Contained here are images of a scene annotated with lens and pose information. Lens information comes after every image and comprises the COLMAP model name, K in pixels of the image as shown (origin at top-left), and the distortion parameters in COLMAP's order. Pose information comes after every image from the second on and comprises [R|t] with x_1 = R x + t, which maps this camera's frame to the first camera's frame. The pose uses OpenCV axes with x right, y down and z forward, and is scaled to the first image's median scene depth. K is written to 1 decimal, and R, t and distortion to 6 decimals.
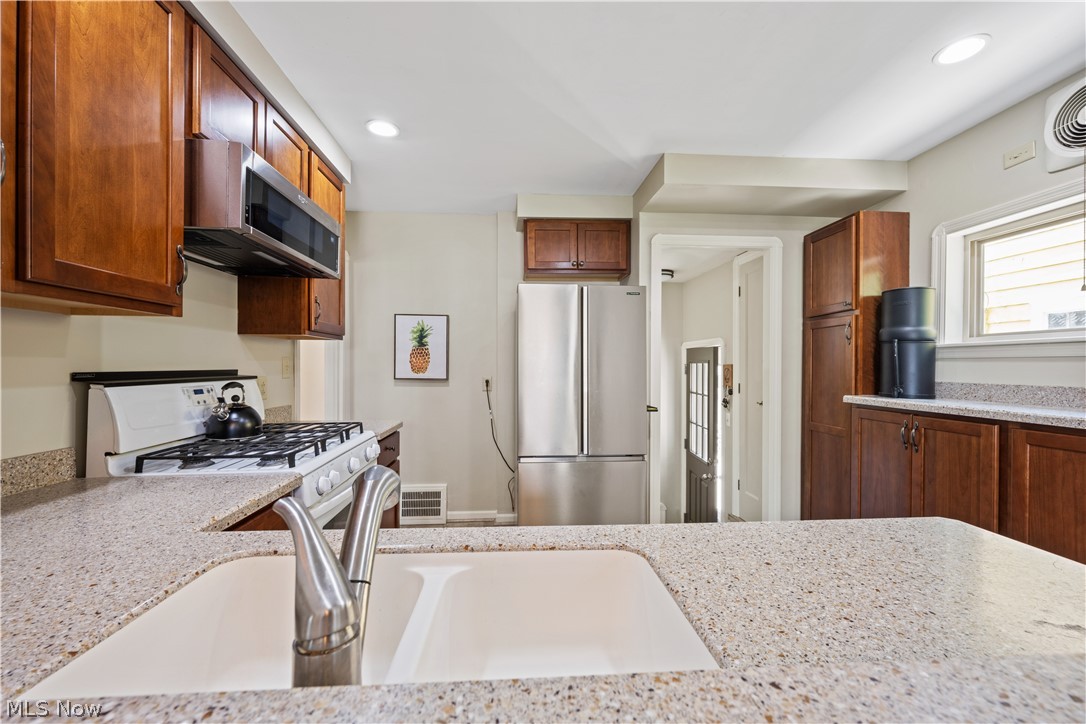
lens RADIAL K [[425.7, 0, 544.6], [0, 425.7, 366.5], [0, 0, 1]] dist [-0.001687, -0.000554]
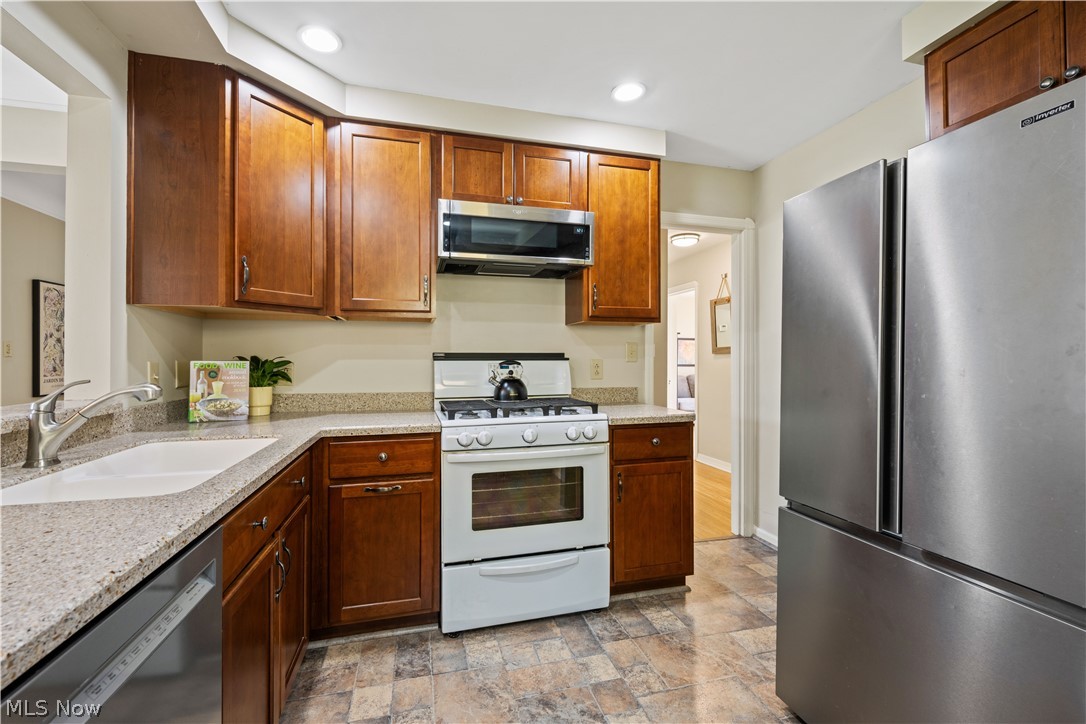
lens RADIAL K [[464.8, 0, 542.8], [0, 464.8, 359.2], [0, 0, 1]] dist [0.000658, -0.000052]
pose [[0.182336, -0.004177, -0.983227, 0.681691], [-0.000908, 0.999990, -0.004416, 0.034749], [0.983236, 0.001698, 0.182331, 0.741663]]
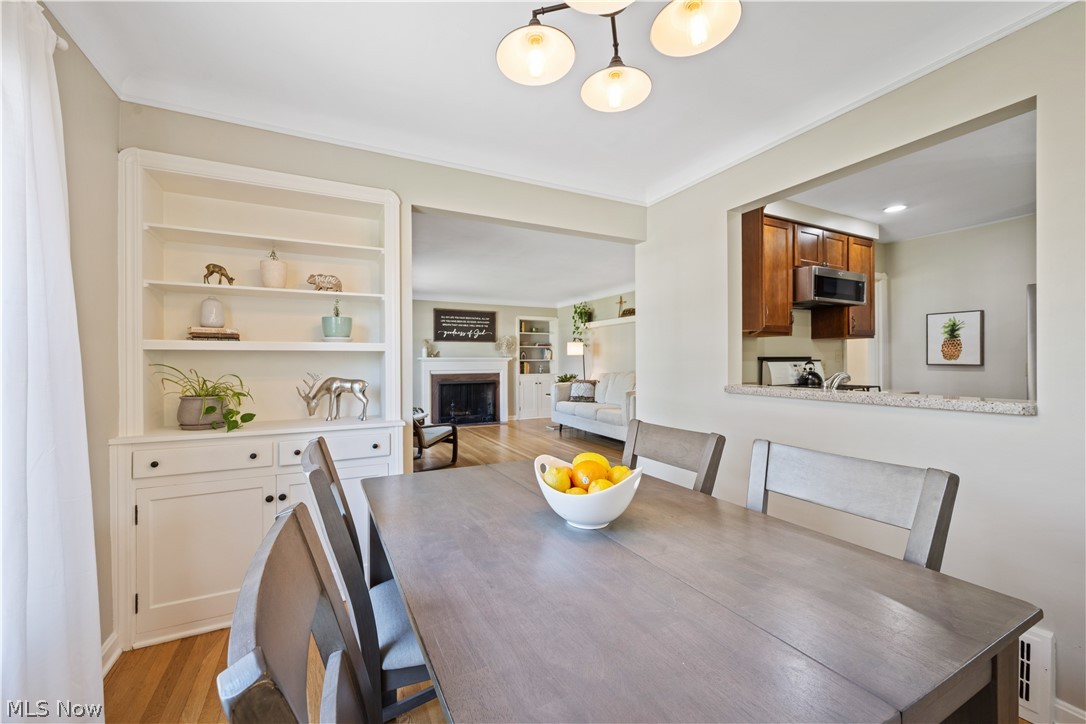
lens RADIAL K [[434.2, 0, 542.0], [0, 434.2, 363.4], [0, 0, 1]] dist [-0.001324, -0.000220]
pose [[0.384279, -0.001063, -0.923216, 0.741796], [0.005308, 0.999985, 0.001058, 0.032426], [0.923202, -0.005307, 0.384279, -1.046519]]
